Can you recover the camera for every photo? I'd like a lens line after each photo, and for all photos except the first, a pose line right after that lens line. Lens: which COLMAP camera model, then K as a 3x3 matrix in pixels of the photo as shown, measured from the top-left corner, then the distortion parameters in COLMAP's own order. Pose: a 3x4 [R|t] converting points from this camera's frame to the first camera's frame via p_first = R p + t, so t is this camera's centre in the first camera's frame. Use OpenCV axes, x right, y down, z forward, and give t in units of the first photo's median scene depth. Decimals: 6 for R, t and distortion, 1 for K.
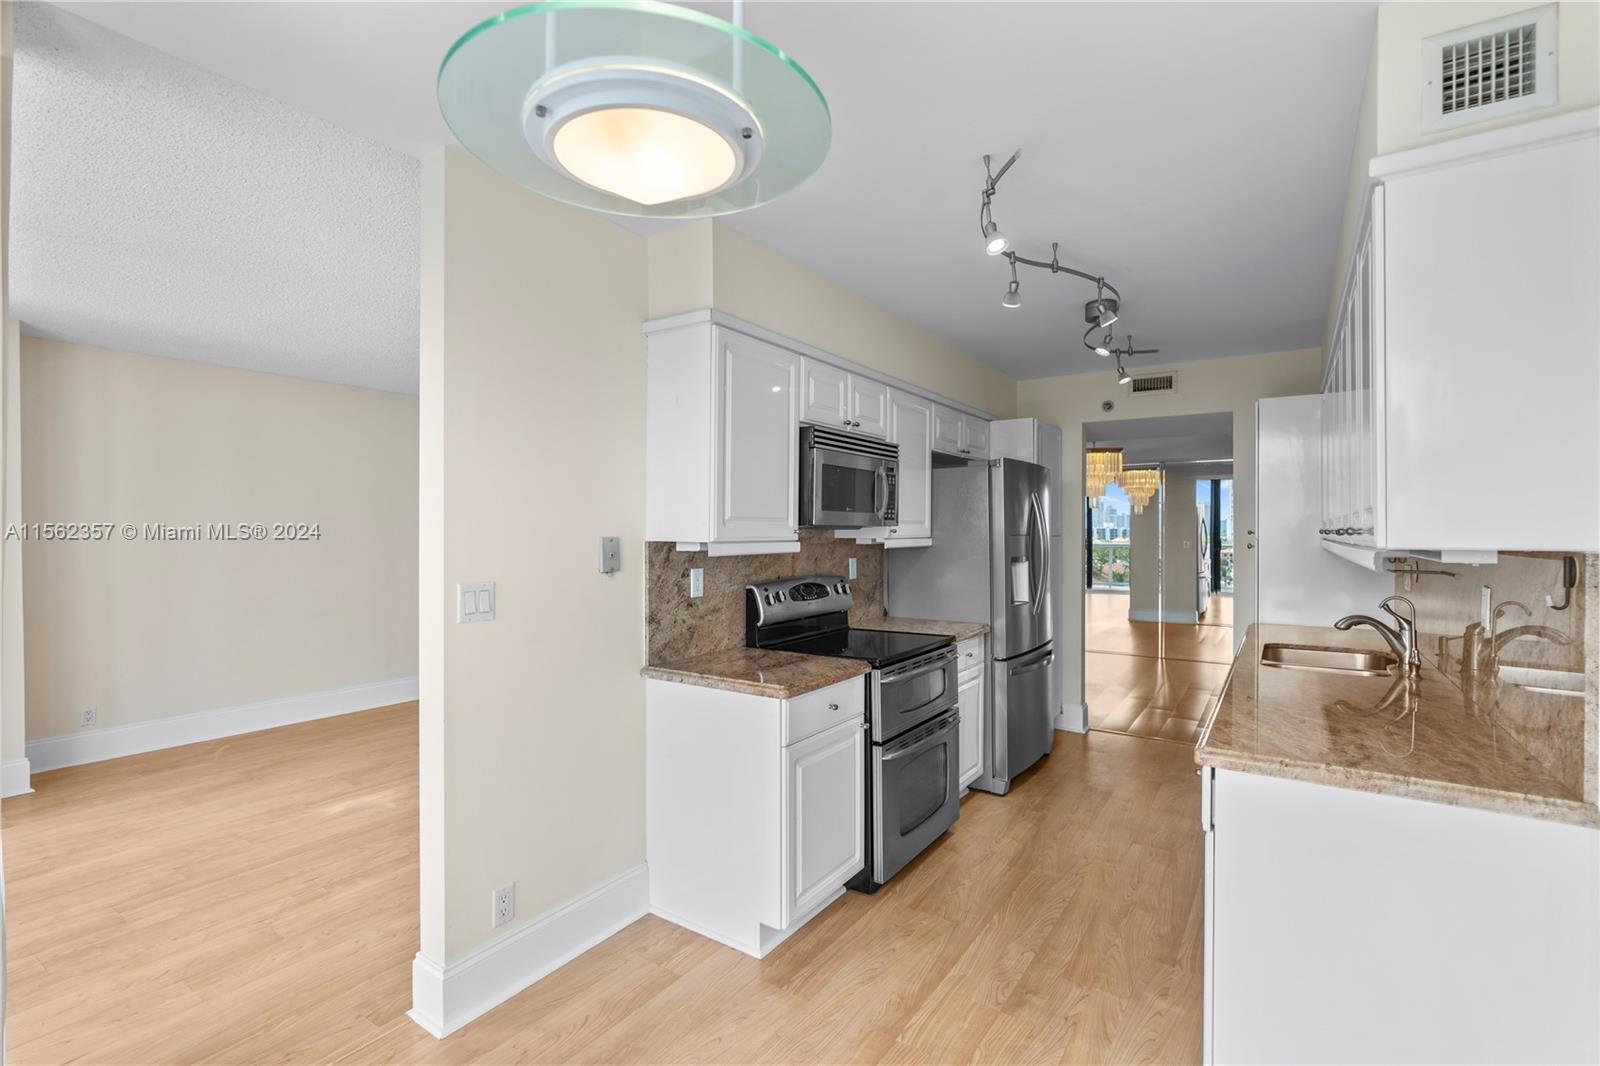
lens RADIAL K [[731.1, 0, 791.2], [0, 731.1, 532.1], [0, 0, 1]] dist [-0.065980, 0.022223]
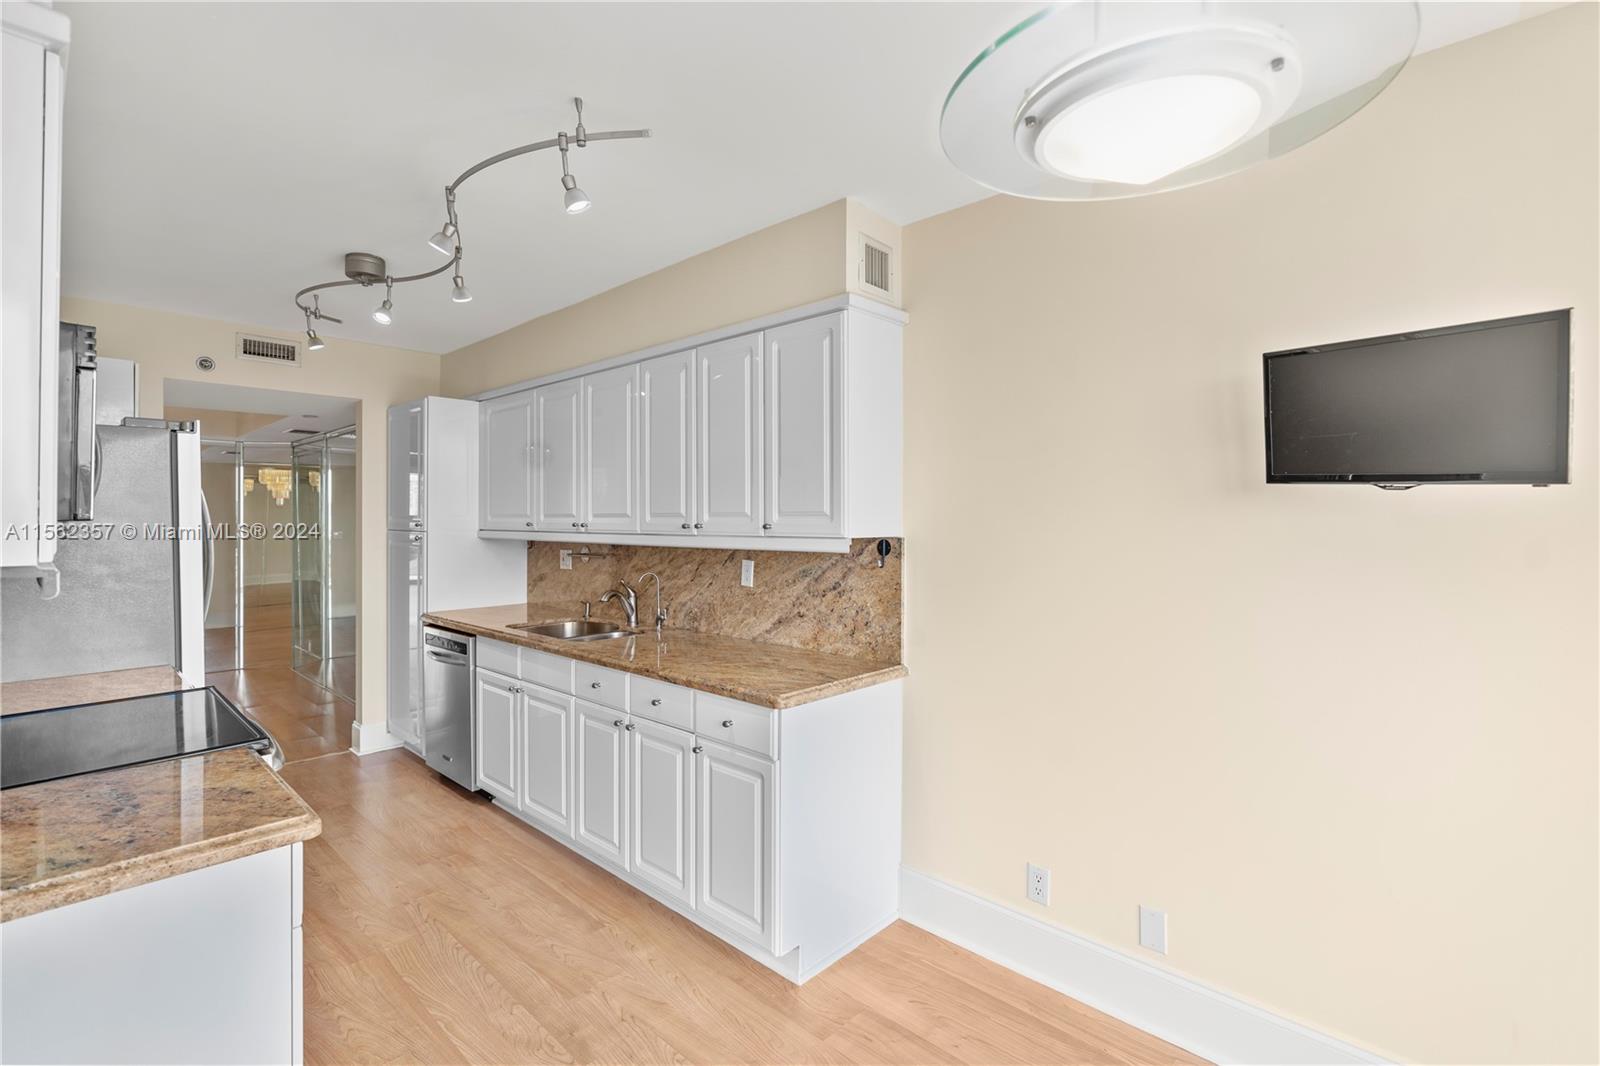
lens RADIAL K [[717.6, 0, 794.8], [0, 717.6, 530.4], [0, 0, 1]] dist [-0.000479, -0.000573]
pose [[0.146115, -0.020486, 0.989055, -0.463773], [0.005826, 0.999786, 0.019847, -0.014382], [-0.989250, 0.002862, 0.146203, 0.509421]]
